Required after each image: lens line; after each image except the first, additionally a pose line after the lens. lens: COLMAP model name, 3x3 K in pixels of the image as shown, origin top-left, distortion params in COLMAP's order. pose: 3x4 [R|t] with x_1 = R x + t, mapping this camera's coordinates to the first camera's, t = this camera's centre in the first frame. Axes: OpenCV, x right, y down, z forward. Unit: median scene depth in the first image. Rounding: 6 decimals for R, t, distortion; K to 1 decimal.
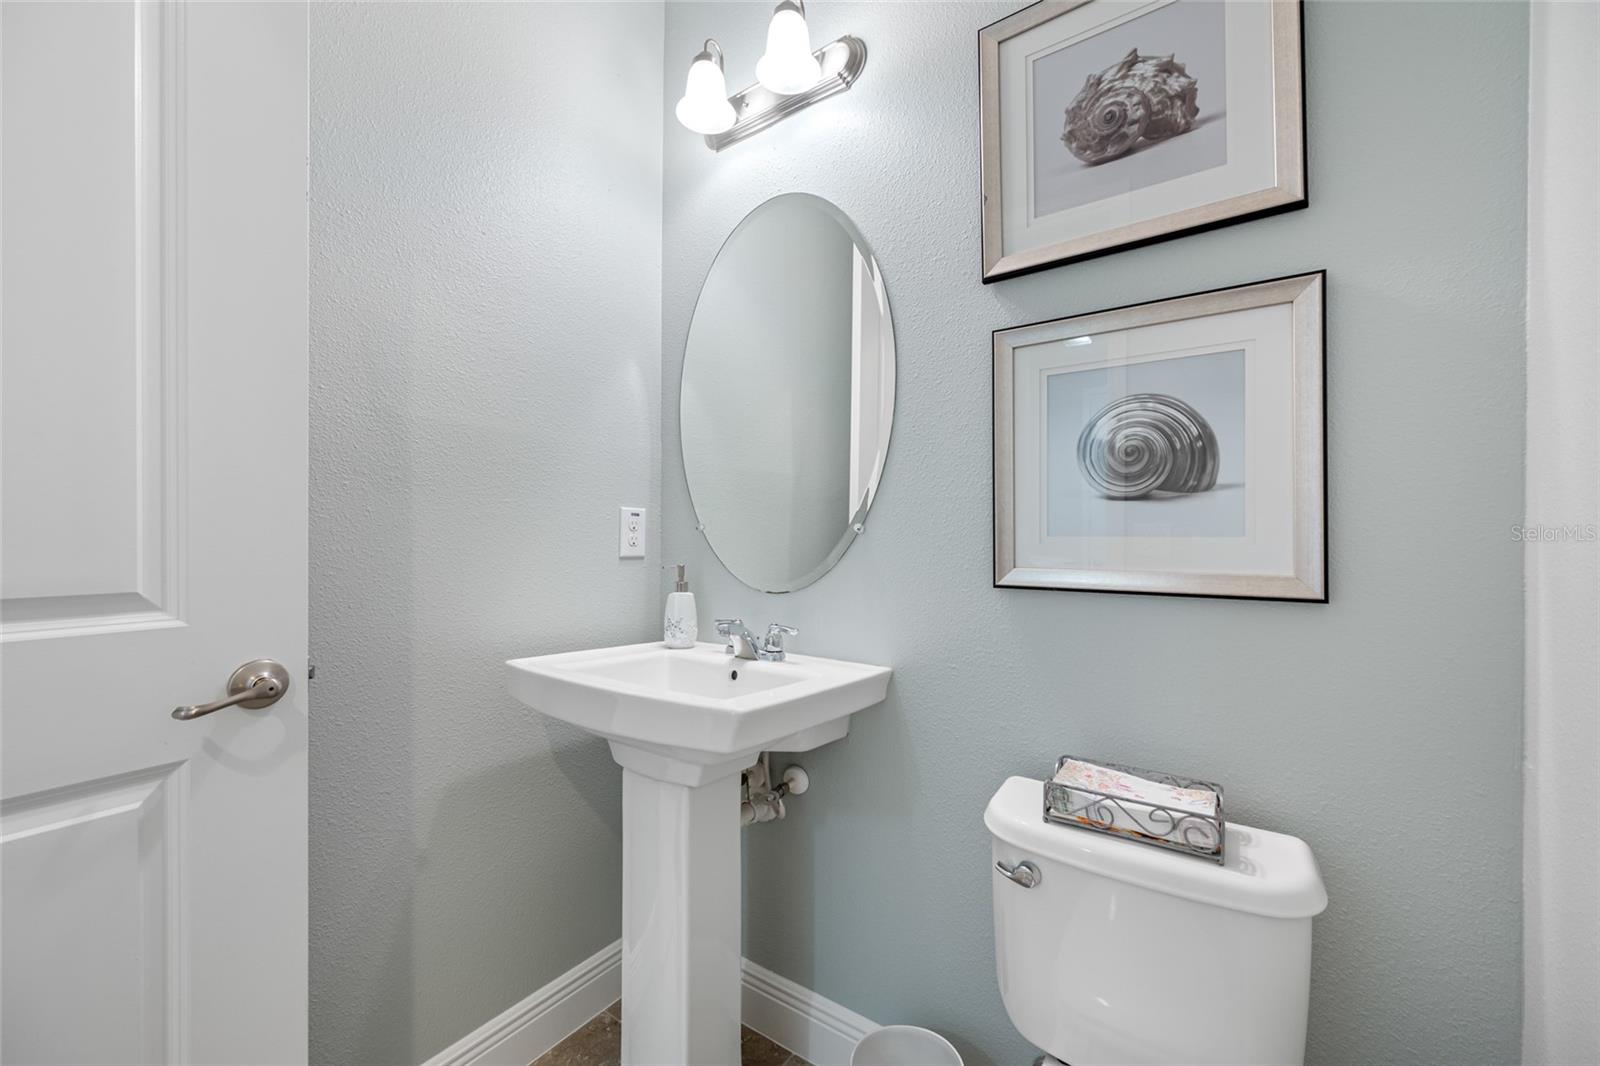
lens RADIAL K [[640.6, 0, 803.6], [0, 640.6, 529.0], [0, 0, 1]] dist [-0.013975, 0.000006]
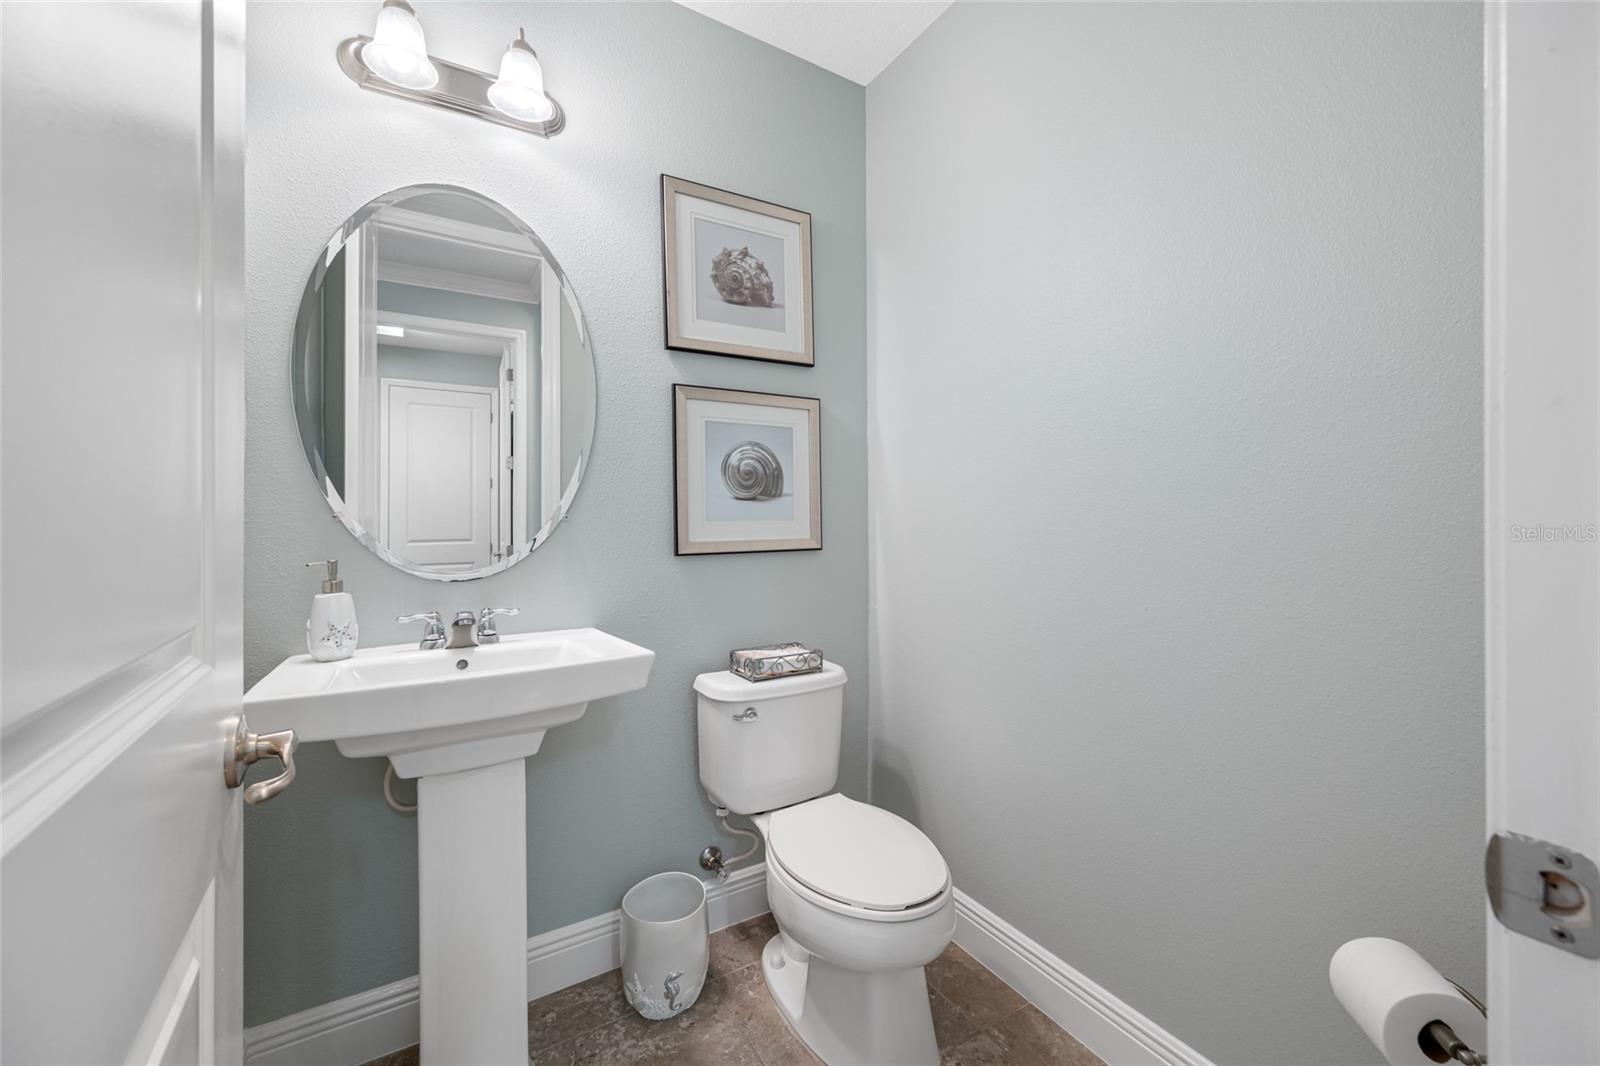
lens RADIAL K [[633.7, 0, 797.2], [0, 633.7, 527.8], [0, 0, 1]] dist [-0.014079, -0.000200]
pose [[0.387344, -0.001059, 0.921935, -1.054679], [0.018961, 0.999797, -0.006818, 0.045497], [-0.921740, 0.020122, 0.387285, 0.193751]]
